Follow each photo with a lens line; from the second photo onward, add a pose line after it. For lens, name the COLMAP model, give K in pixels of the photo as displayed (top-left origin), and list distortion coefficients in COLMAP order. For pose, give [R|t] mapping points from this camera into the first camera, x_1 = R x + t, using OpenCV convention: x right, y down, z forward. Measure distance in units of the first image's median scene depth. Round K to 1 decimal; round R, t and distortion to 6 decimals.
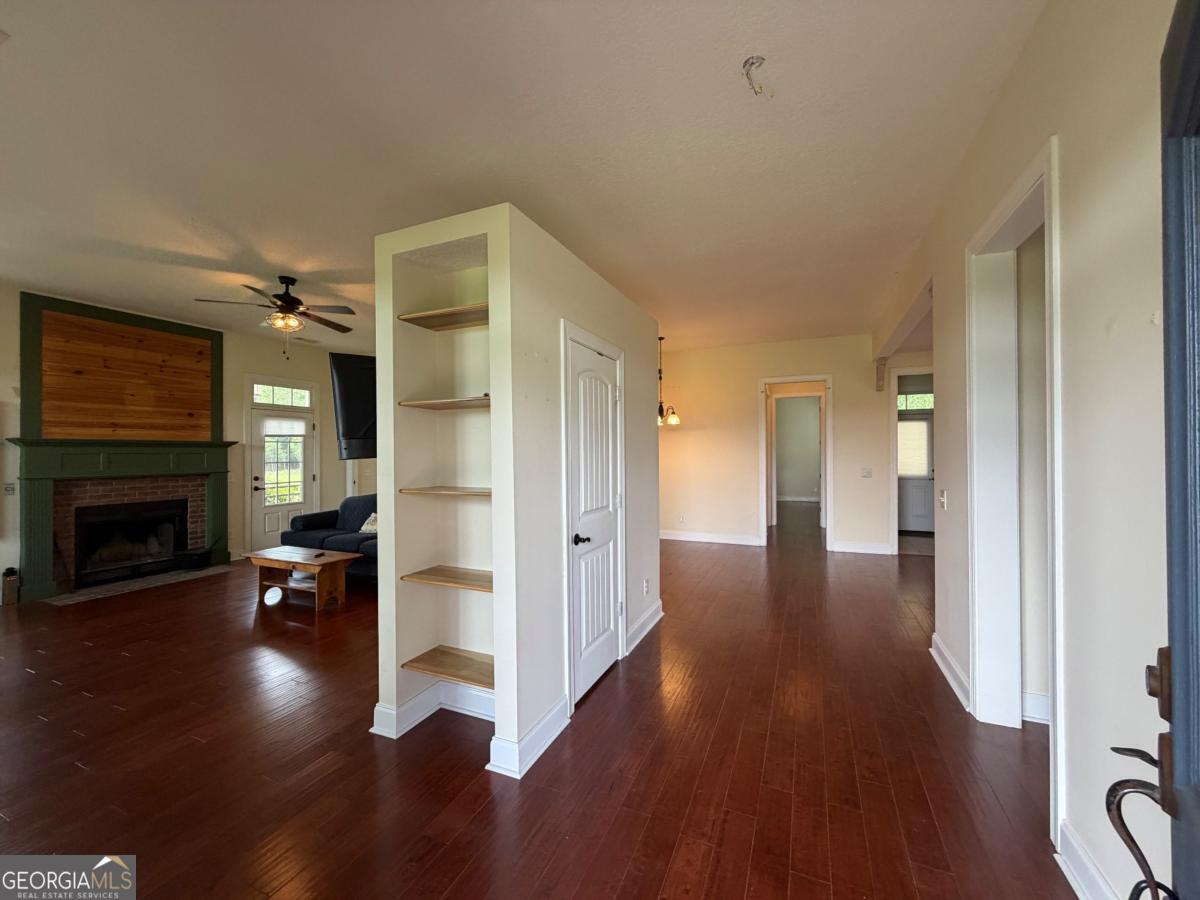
lens RADIAL K [[479.8, 0, 600.0], [0, 479.8, 450.0], [0, 0, 1]] dist [0.001343, -0.000014]
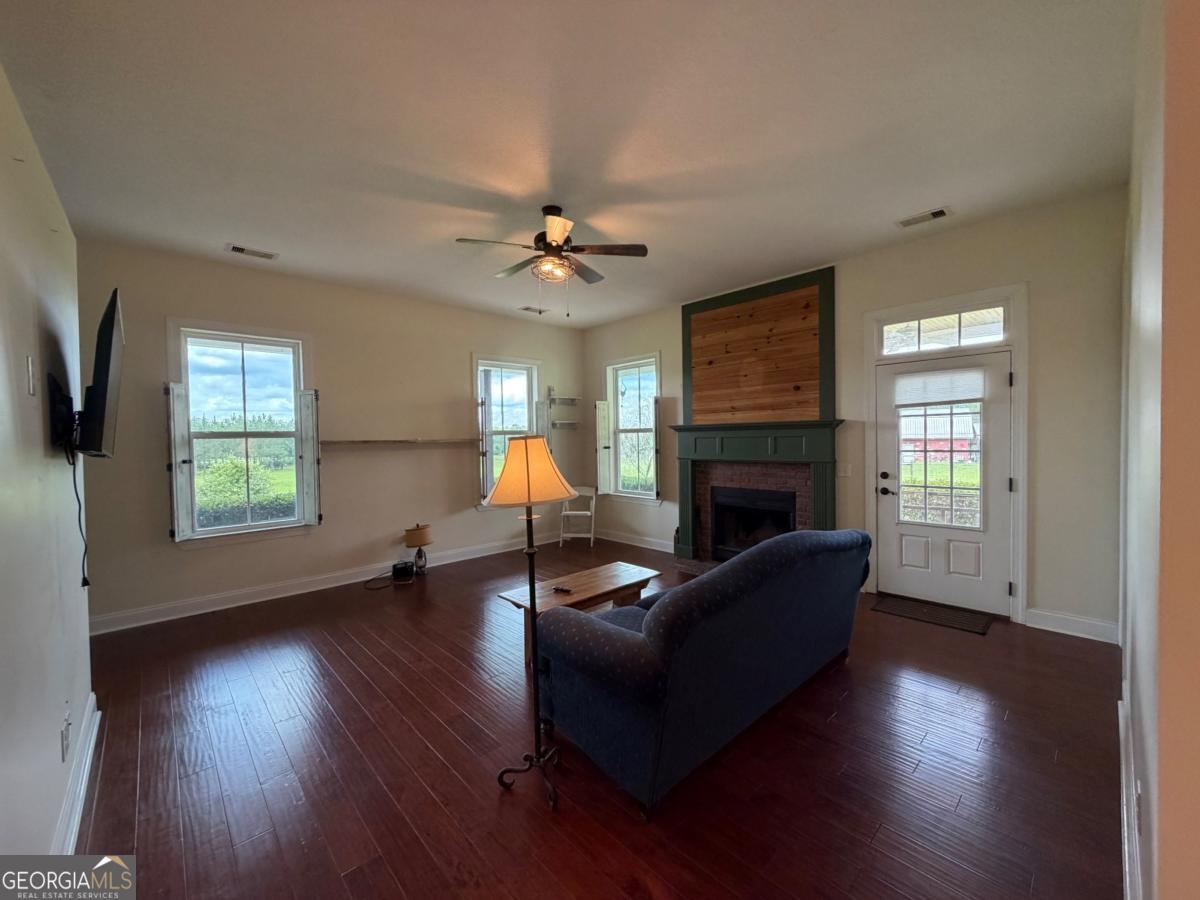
lens RADIAL K [[479.8, 0, 600.0], [0, 479.8, 450.0], [0, 0, 1]] dist [0.001343, -0.000014]
pose [[-0.392333, 0.026417, -0.919444, 0.013968], [0.017015, 0.999625, 0.021461, 0.006895], [0.919666, -0.007224, -0.392636, 1.028762]]
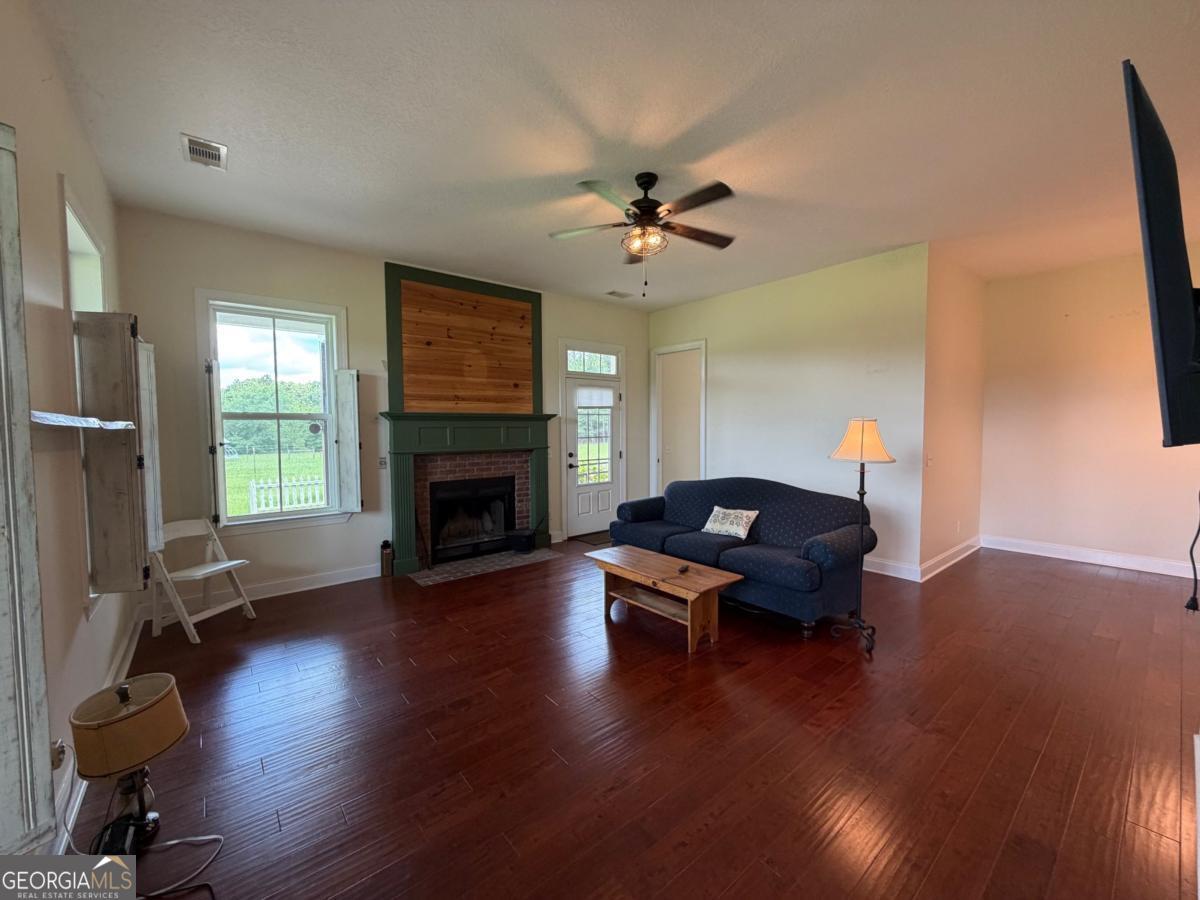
lens RADIAL K [[479.8, 0, 600.0], [0, 479.8, 450.0], [0, 0, 1]] dist [0.001343, -0.000014]
pose [[0.892832, 0.020016, -0.449945, -0.293539], [0.004917, 0.998519, 0.054178, 0.001283], [0.450363, -0.050584, 0.891412, 0.245490]]
